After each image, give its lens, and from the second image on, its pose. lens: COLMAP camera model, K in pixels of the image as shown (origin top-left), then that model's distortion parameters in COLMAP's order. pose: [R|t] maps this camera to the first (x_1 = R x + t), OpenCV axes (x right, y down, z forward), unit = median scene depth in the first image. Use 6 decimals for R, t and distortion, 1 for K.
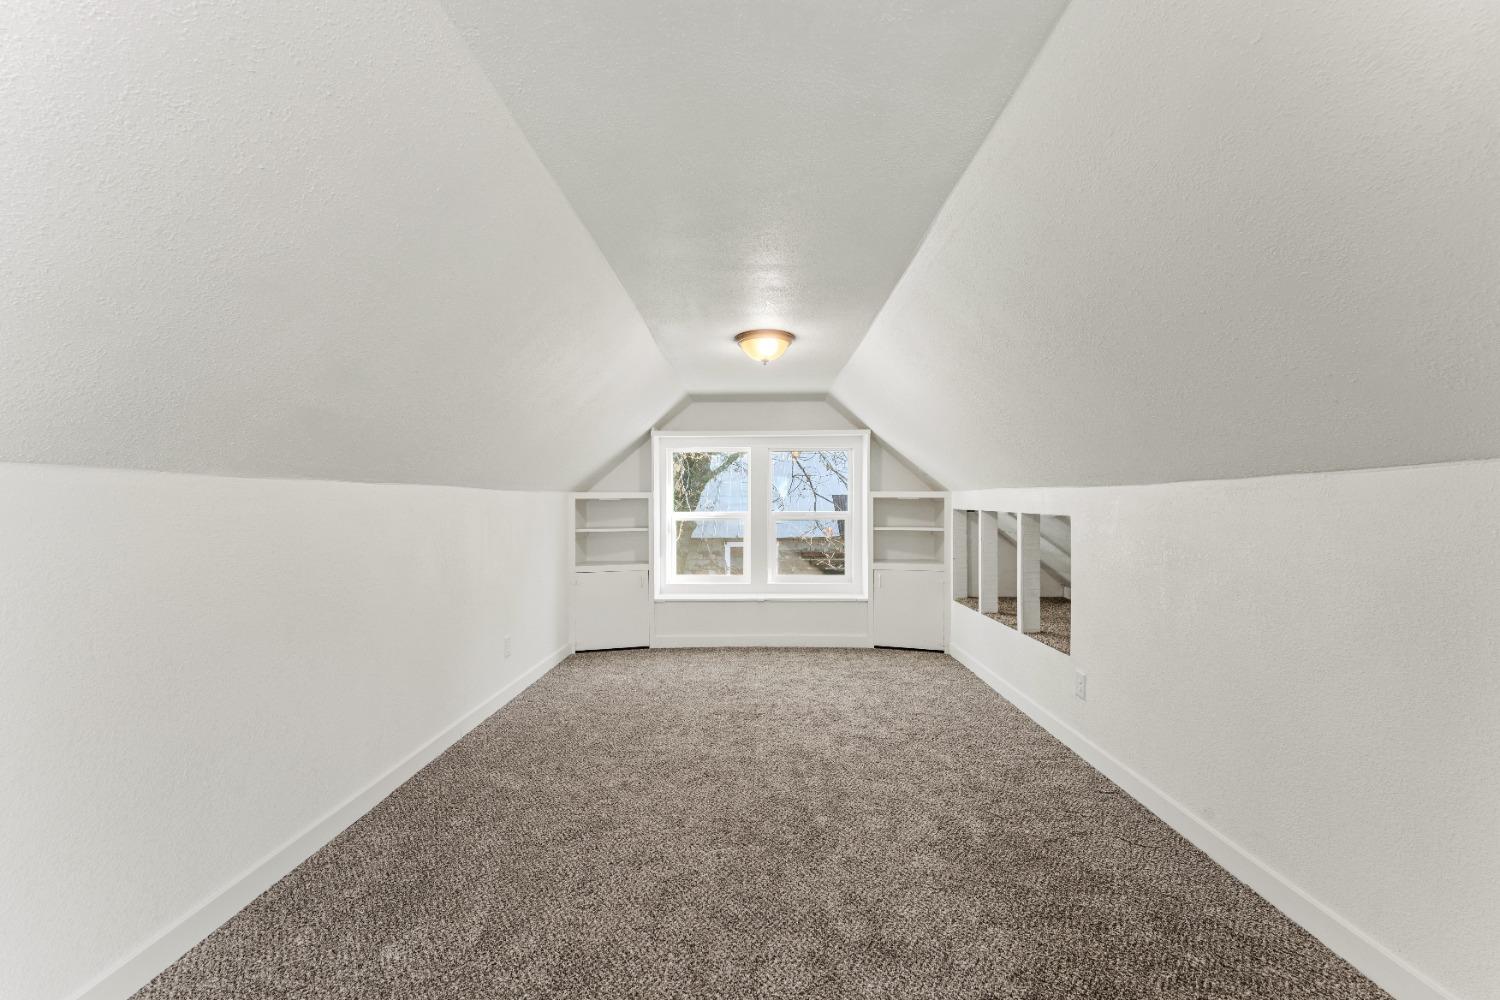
lens RADIAL K [[599.8, 0, 755.9], [0, 599.8, 512.9], [0, 0, 1]] dist [0.001652, -0.000075]
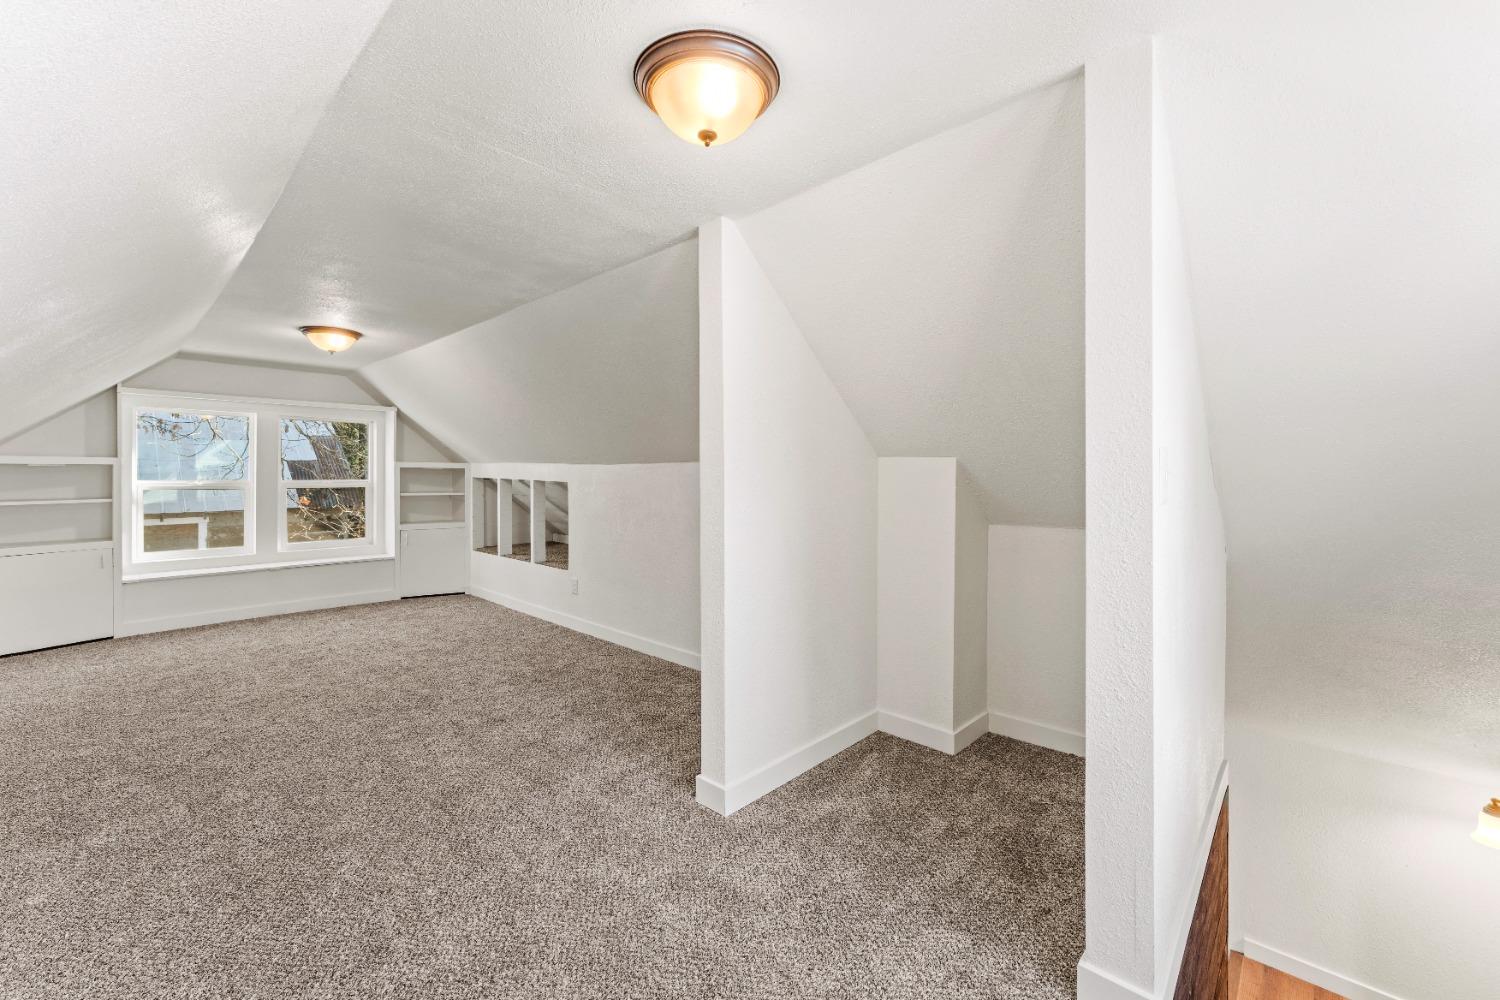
lens RADIAL K [[599.8, 0, 751.3], [0, 599.8, 495.9], [0, 0, 1]] dist [0.001652, -0.000075]
pose [[0.674511, -0.022622, 0.737918, -0.199716], [0.003553, 0.999618, 0.027398, 0.000077], [-0.738256, -0.015858, 0.674334, -0.266005]]
